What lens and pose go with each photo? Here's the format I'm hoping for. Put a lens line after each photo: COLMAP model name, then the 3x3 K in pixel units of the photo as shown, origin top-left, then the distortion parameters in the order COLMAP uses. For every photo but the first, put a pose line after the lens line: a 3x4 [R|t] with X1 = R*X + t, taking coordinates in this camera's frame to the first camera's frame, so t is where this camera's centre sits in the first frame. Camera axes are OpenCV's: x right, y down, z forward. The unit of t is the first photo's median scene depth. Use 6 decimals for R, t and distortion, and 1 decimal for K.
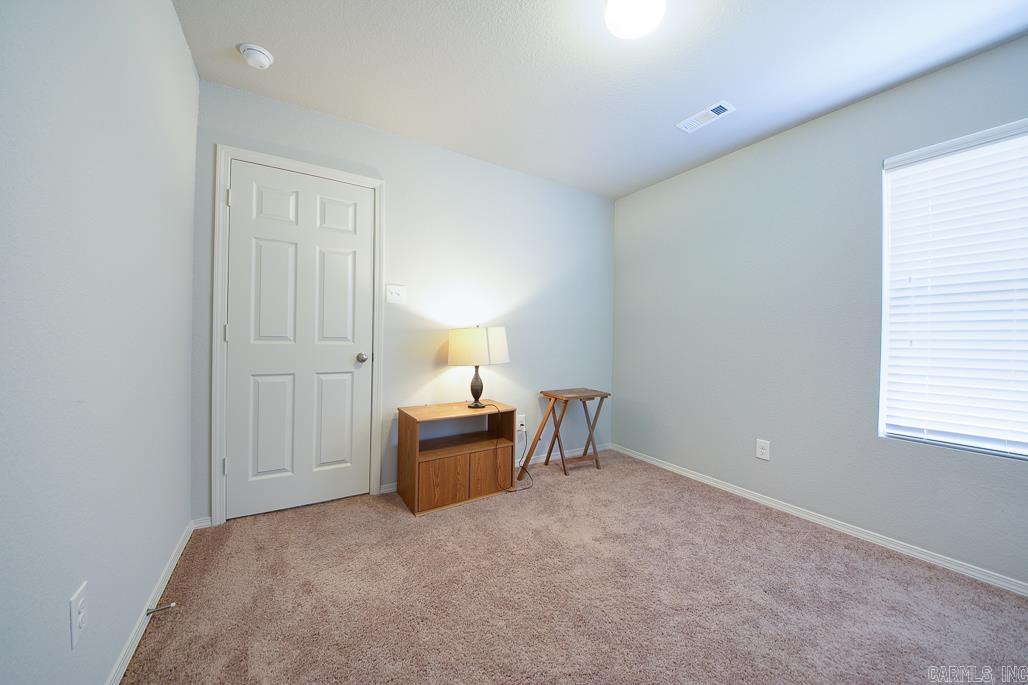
lens RADIAL K [[361.0, 0, 510.8], [0, 361.0, 338.0], [0, 0, 1]] dist [0.019539, -0.023081]
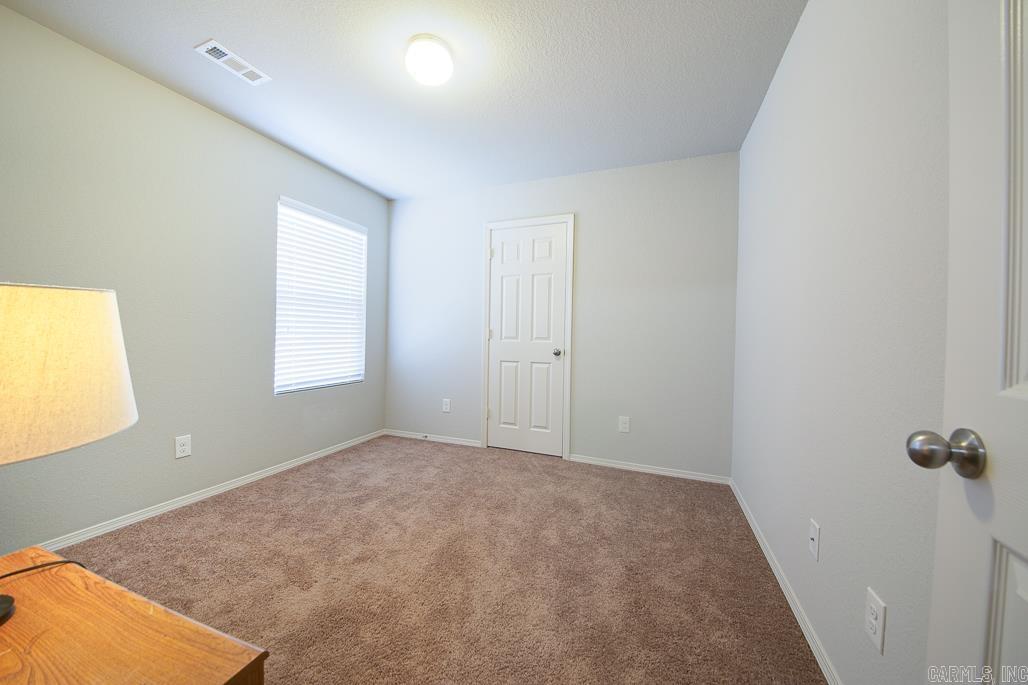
lens RADIAL K [[361.0, 0, 510.8], [0, 361.0, 338.0], [0, 0, 1]] dist [0.019539, -0.023081]
pose [[-0.608718, -0.031193, 0.792773, -0.622731], [-0.023040, 0.999500, 0.021636, 0.002449], [-0.793052, -0.005096, -0.609133, 1.133074]]
